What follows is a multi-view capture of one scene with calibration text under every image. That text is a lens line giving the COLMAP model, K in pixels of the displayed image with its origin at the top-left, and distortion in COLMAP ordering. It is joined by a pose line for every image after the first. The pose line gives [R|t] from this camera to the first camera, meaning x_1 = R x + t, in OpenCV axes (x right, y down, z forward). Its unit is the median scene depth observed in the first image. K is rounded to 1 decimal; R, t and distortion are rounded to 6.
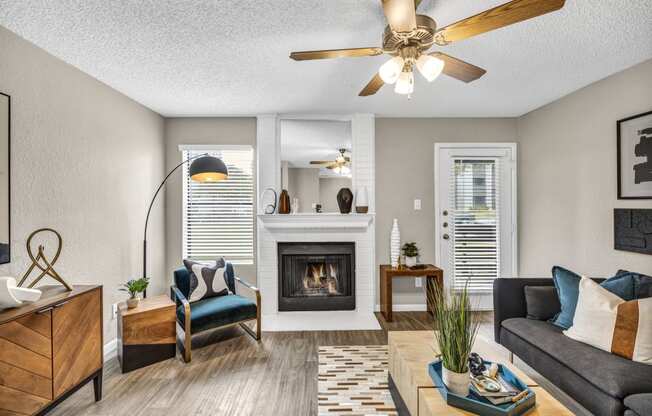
lens RADIAL K [[275.2, 0, 322.4], [0, 275.2, 205.5], [0, 0, 1]] dist [-0.001337, -0.000205]
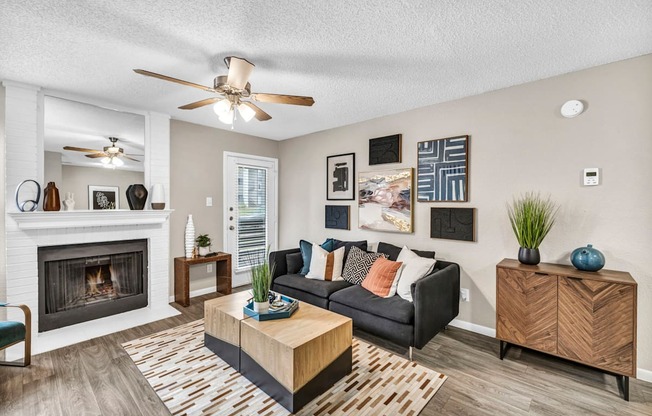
lens RADIAL K [[275.2, 0, 322.4], [0, 275.2, 205.5], [0, 0, 1]] dist [-0.001337, -0.000205]
pose [[0.685750, 0.001283, 0.727836, -0.189284], [-0.008363, 0.999946, 0.006117, 0.001286], [-0.727789, -0.010282, 0.685724, -0.159798]]
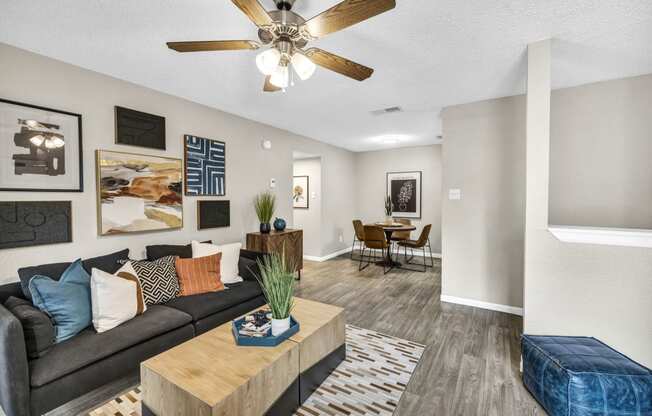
lens RADIAL K [[281.9, 0, 327.5], [0, 281.9, 204.3], [0, 0, 1]] dist [-0.001446, -0.000011]
pose [[-0.846739, -0.010881, 0.531898, -0.184771], [0.001145, 0.999751, 0.022274, 0.001048], [-0.532008, 0.019469, -0.846516, 0.866339]]
